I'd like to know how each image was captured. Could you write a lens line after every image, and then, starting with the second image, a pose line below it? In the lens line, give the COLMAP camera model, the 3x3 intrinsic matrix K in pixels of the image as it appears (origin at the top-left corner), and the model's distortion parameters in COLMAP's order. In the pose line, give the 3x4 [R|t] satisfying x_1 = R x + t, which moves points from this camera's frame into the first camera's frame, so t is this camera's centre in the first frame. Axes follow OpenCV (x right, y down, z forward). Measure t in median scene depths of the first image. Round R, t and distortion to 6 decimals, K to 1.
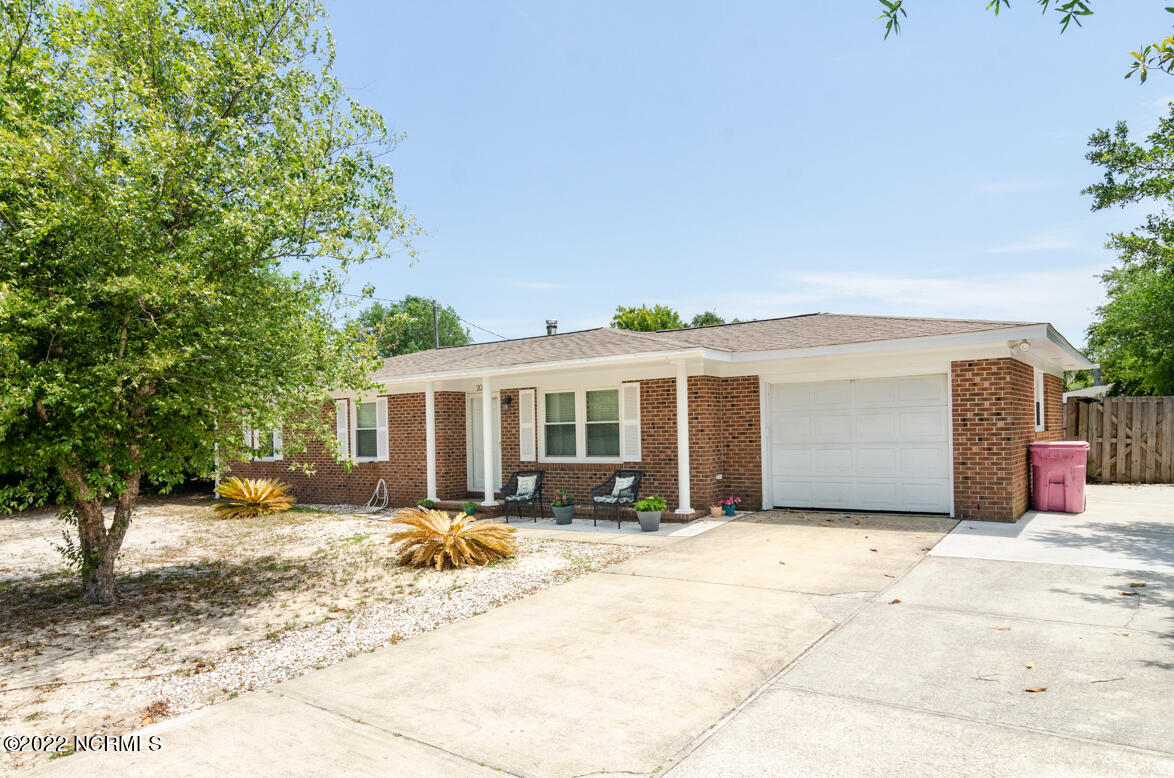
lens RADIAL K [[707.8, 0, 536.9], [0, 707.8, 436.7], [0, 0, 1]] dist [0.000232, -0.000159]
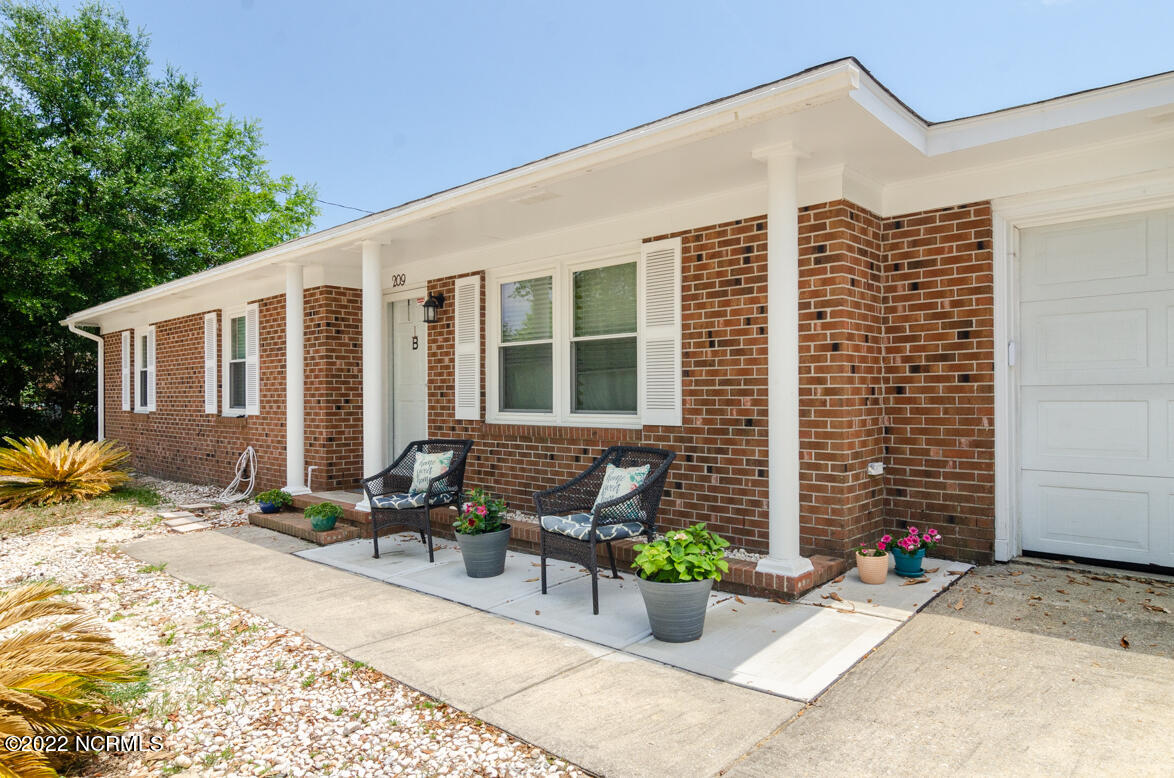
lens RADIAL K [[685.9, 0, 586.1], [0, 685.9, 399.4], [0, 0, 1]] dist [-0.002763, -0.000974]
pose [[0.997036, 0.017842, -0.074833, 0.125334], [-0.017717, 0.999840, 0.002328, 0.020406], [0.074862, -0.000995, 0.997193, 0.608129]]
